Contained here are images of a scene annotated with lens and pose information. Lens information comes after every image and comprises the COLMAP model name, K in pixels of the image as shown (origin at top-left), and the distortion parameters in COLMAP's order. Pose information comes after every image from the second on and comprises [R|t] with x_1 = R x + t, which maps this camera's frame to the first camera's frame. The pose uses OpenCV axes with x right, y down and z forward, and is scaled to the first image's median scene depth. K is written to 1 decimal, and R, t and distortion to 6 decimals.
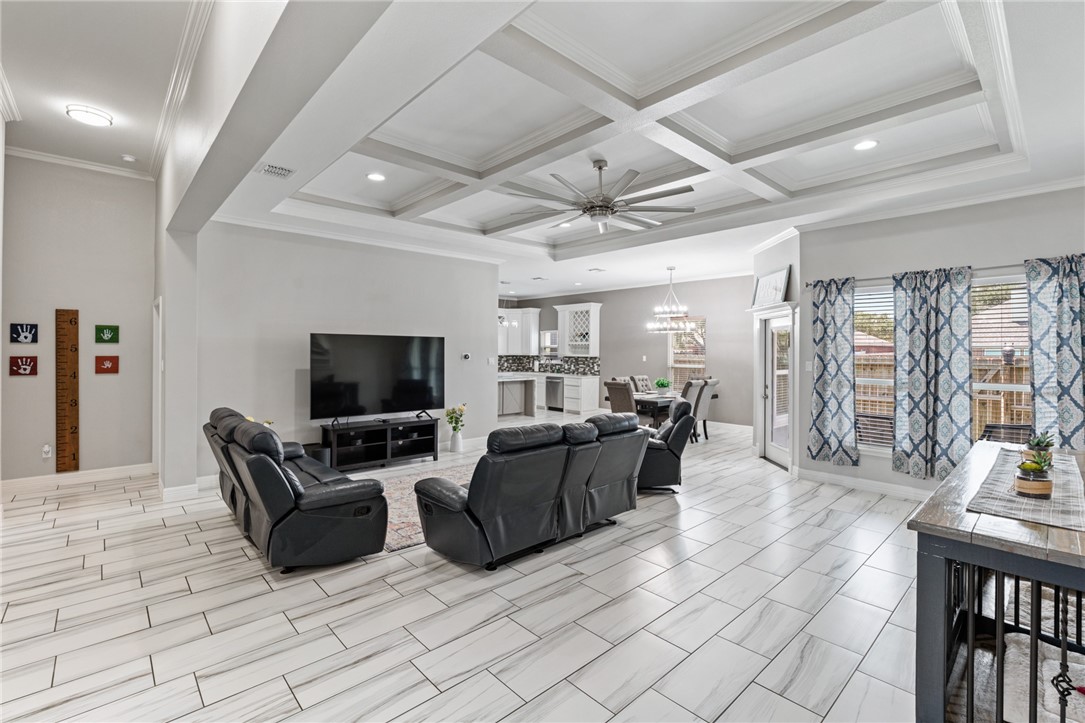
lens RADIAL K [[478.0, 0, 541.1], [0, 478.0, 346.9], [0, 0, 1]] dist [-0.000721, -0.000057]
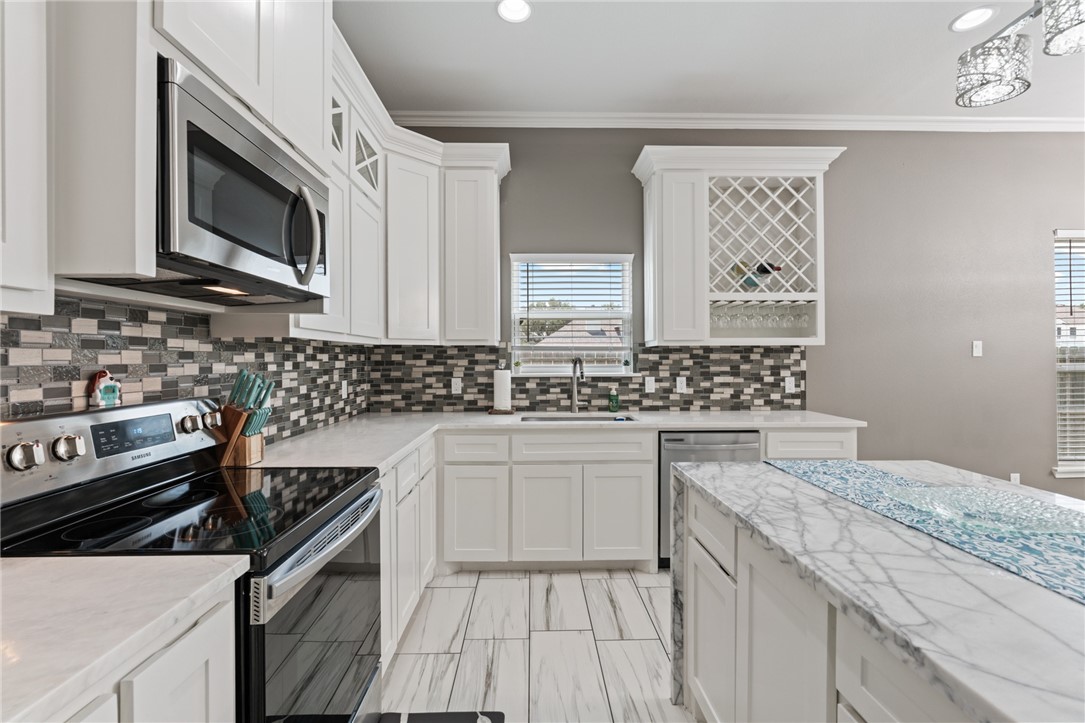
lens RADIAL K [[481.9, 0, 541.5], [0, 481.9, 365.0], [0, 0, 1]] dist [-0.000968, -0.000063]
pose [[0.656328, -0.015133, 0.754324, -0.196318], [0.003165, 0.999845, 0.017305, 0.025031], [-0.754469, -0.008971, 0.656274, 0.869362]]
